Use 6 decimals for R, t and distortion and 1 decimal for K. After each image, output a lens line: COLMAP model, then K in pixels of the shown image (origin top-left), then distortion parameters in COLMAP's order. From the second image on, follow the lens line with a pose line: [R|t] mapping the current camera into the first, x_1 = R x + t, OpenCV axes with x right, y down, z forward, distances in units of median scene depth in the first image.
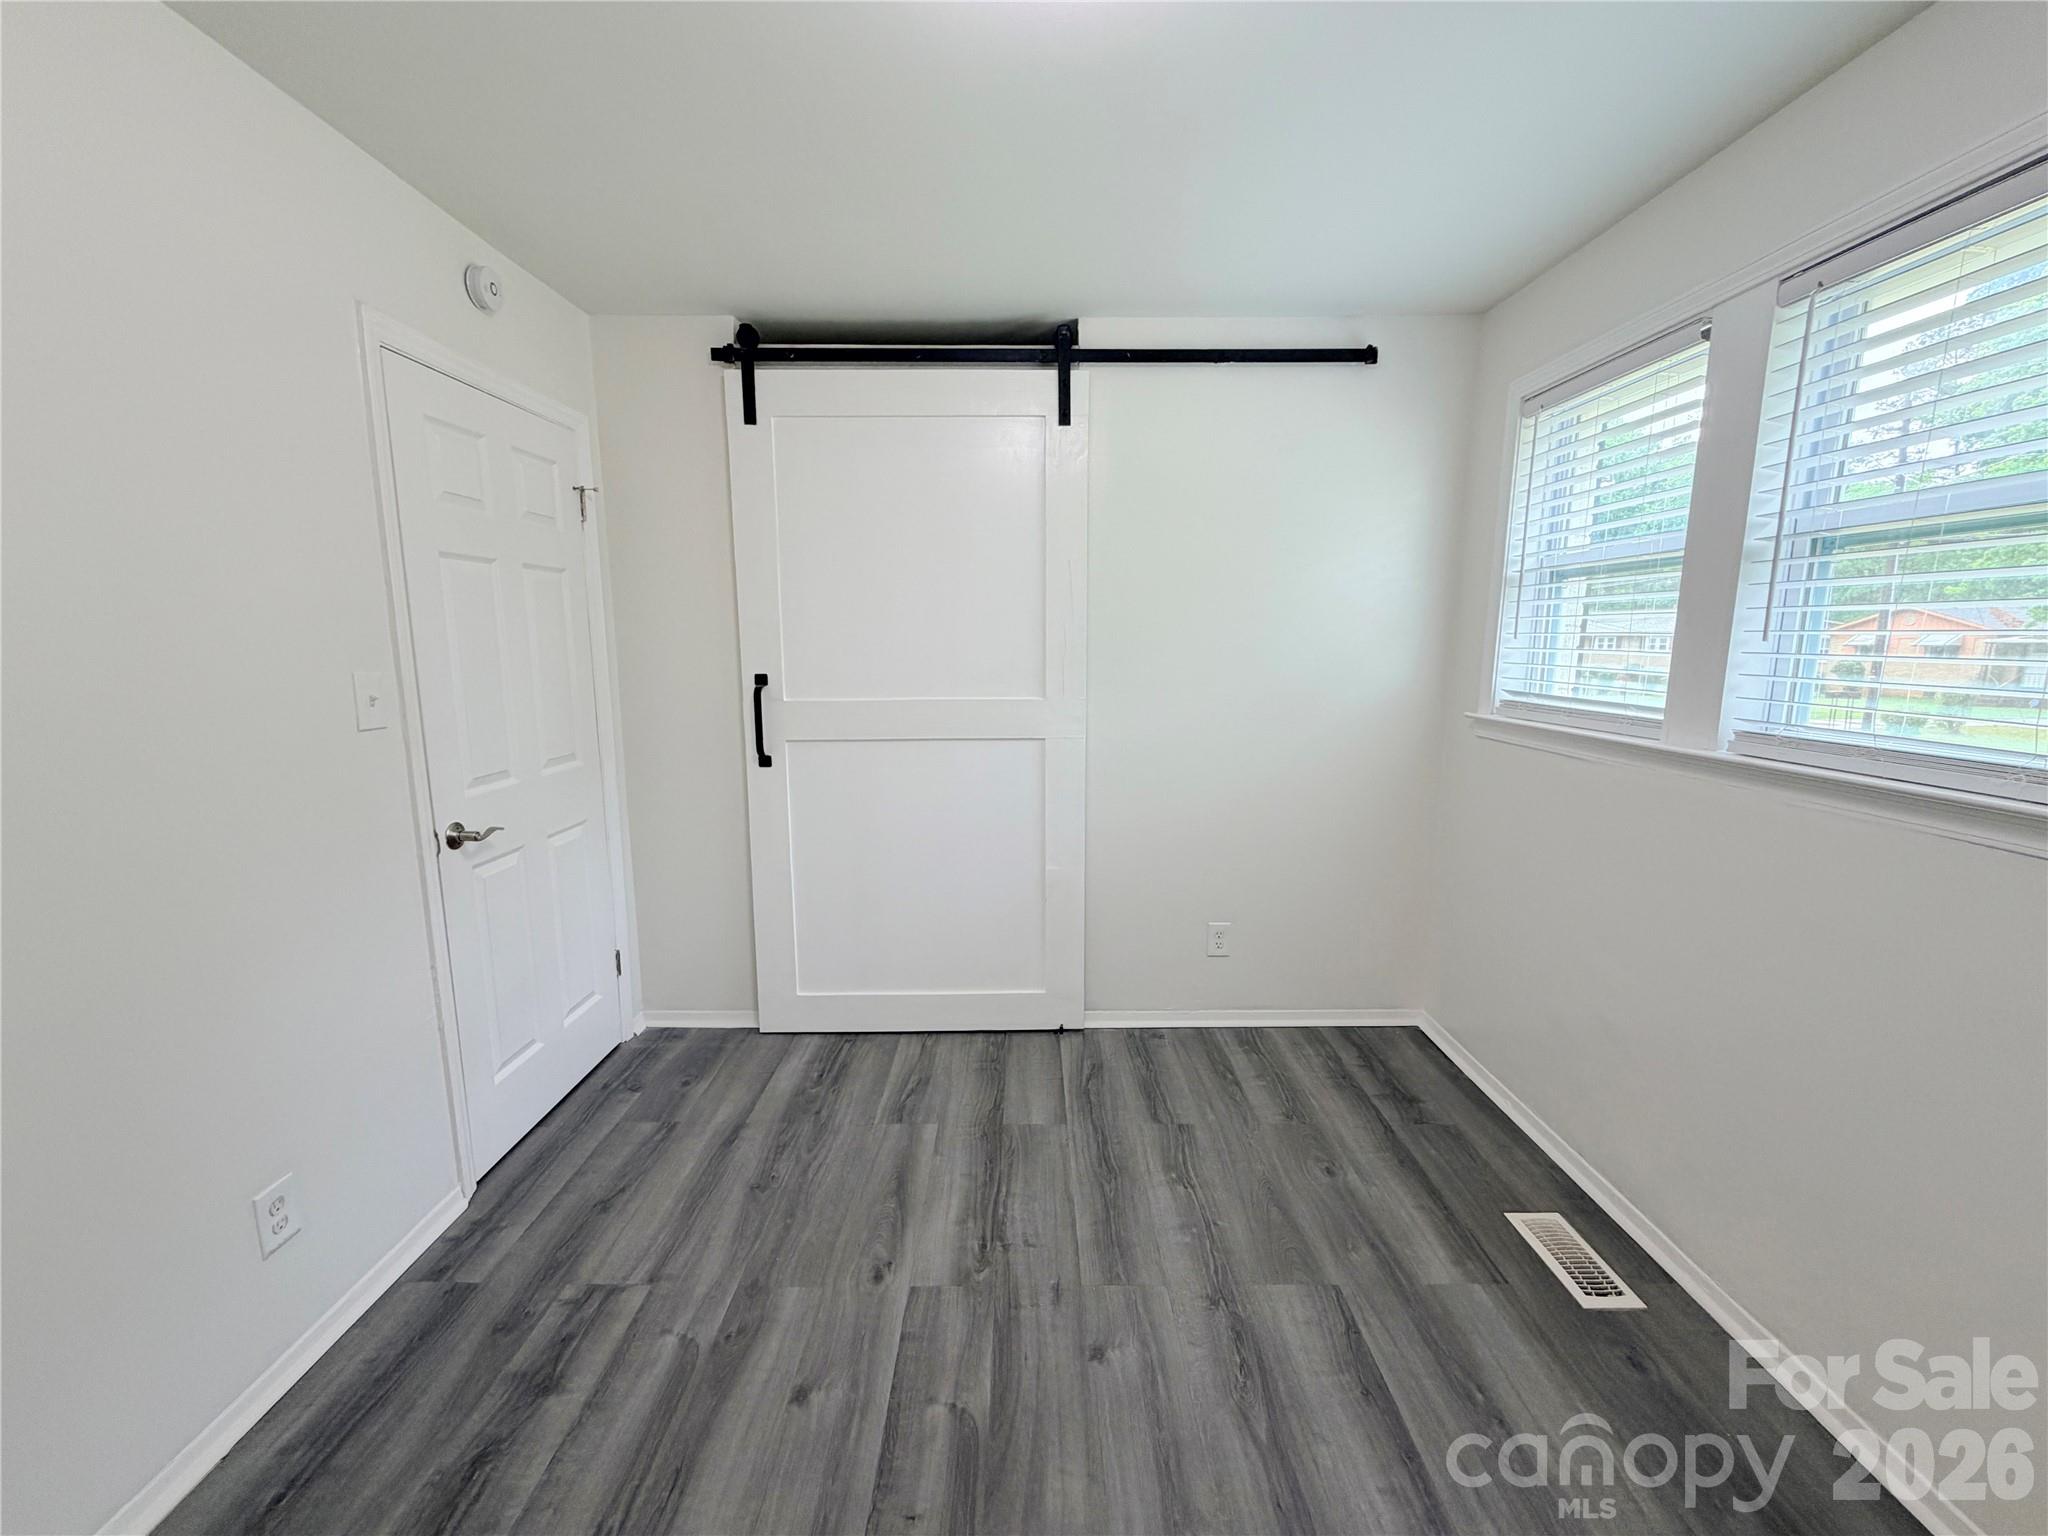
lens RADIAL K [[816.3, 0, 1022.7], [0, 816.3, 768.6], [0, 0, 1]] dist [0.000727, 0.000037]
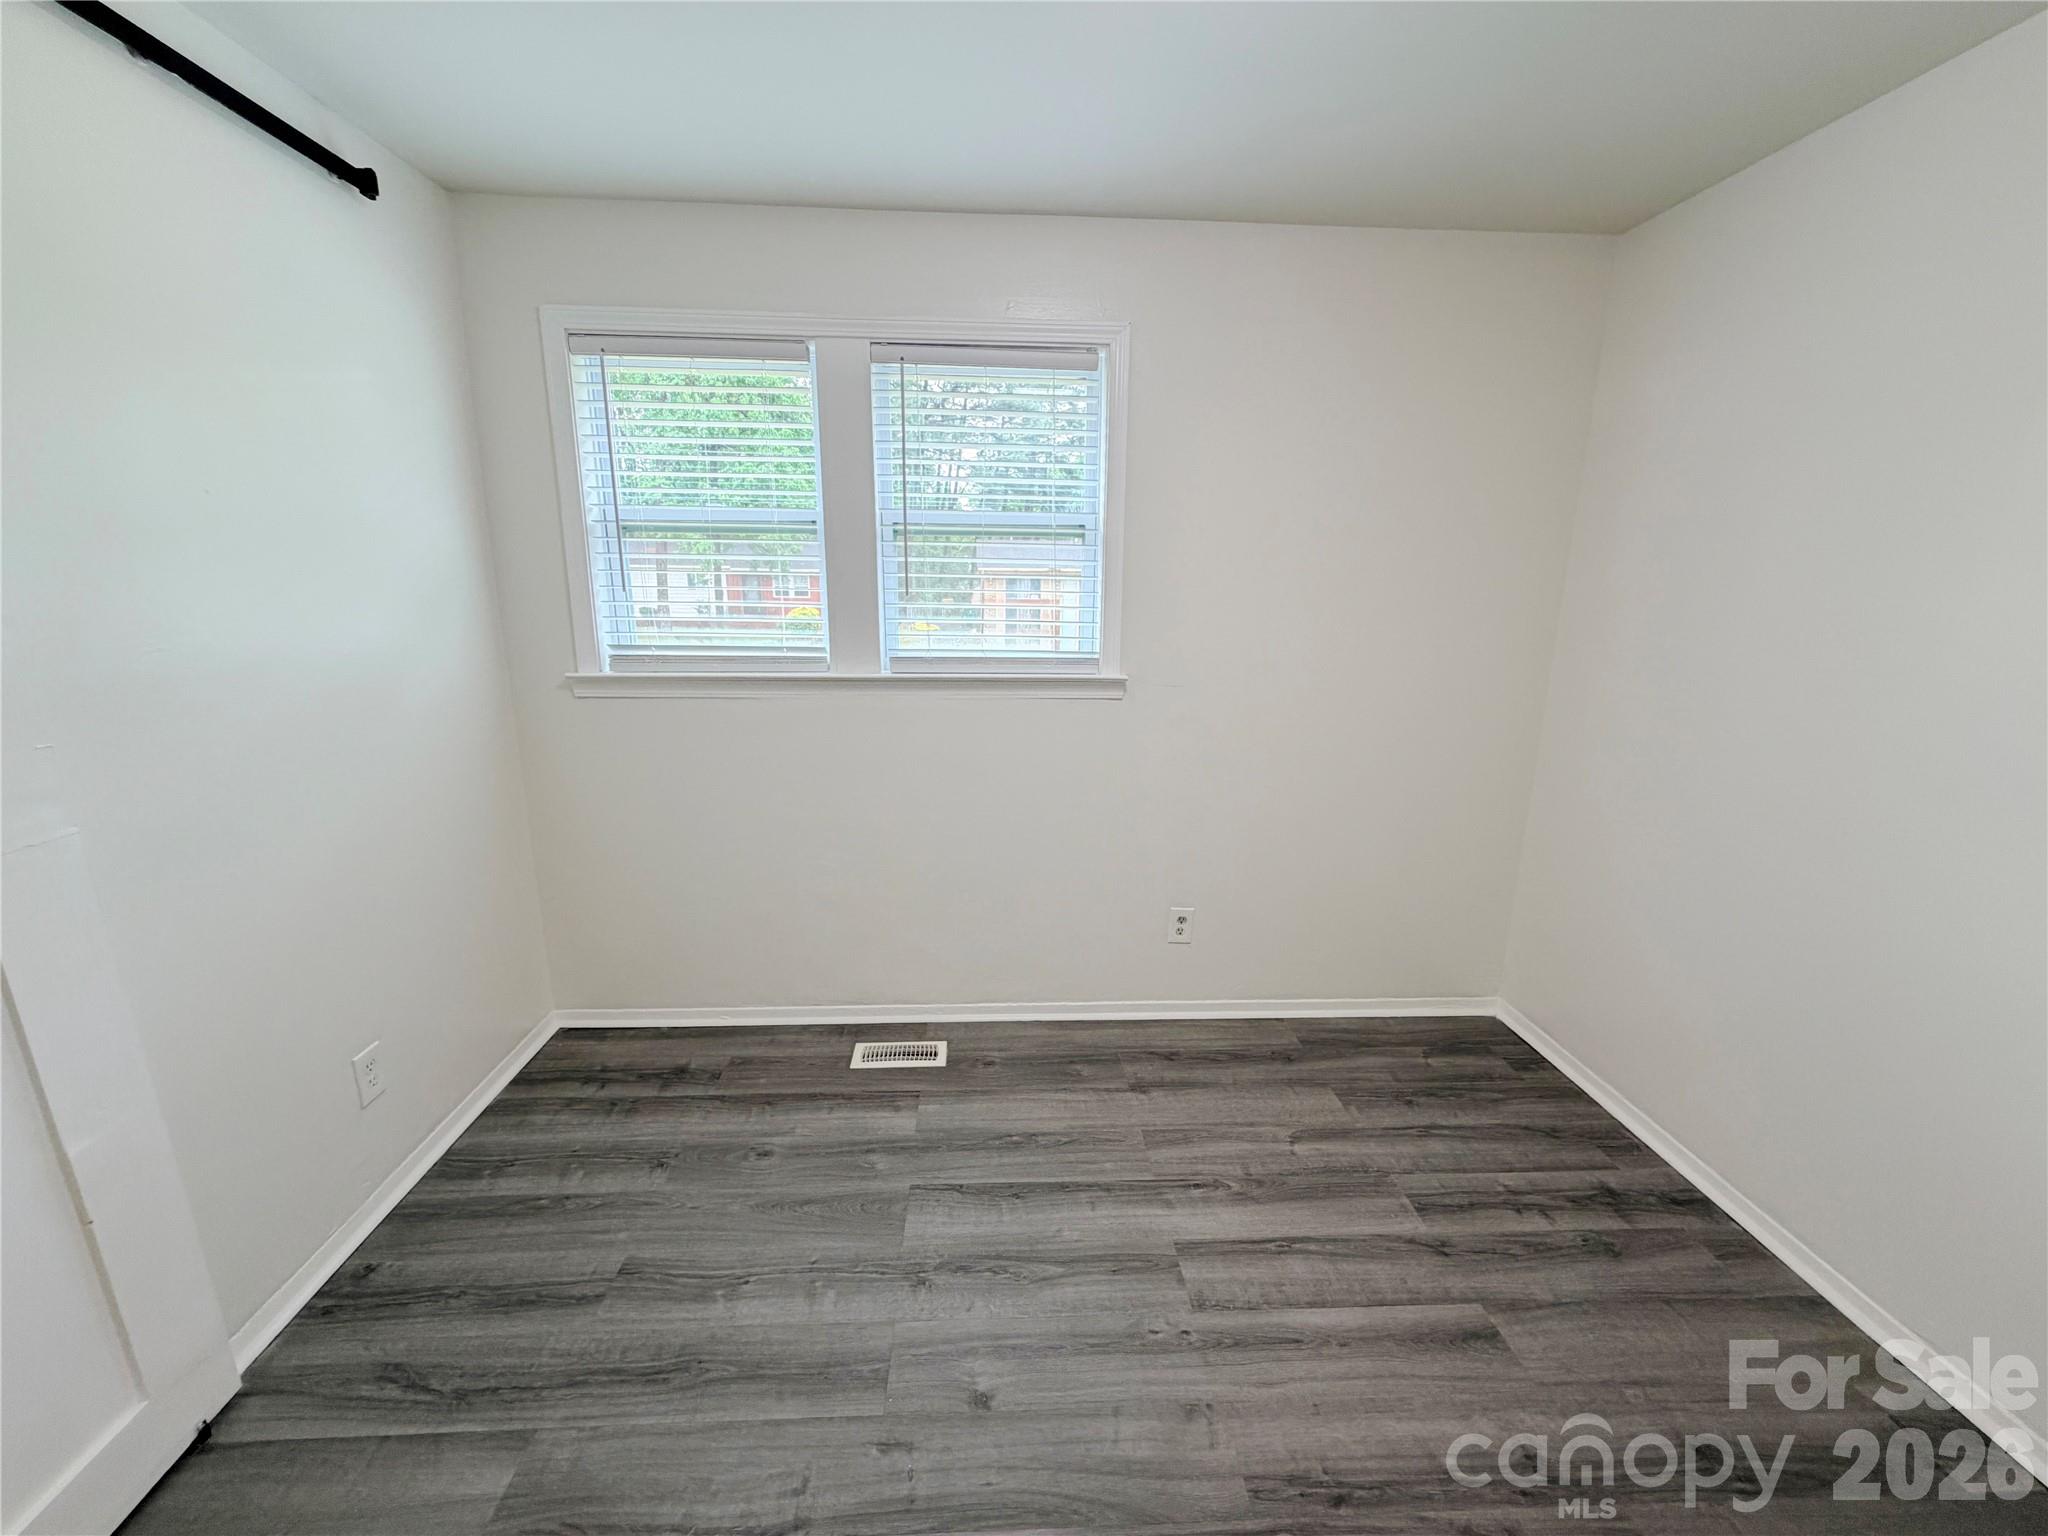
lens RADIAL K [[816.3, 0, 1022.7], [0, 816.3, 768.6], [0, 0, 1]] dist [0.000727, 0.000037]
pose [[-0.051510, -0.229365, 0.971977, -0.528639], [0.147251, 0.960886, 0.234552, -0.142062], [-0.987757, 0.155206, -0.015721, 0.712571]]
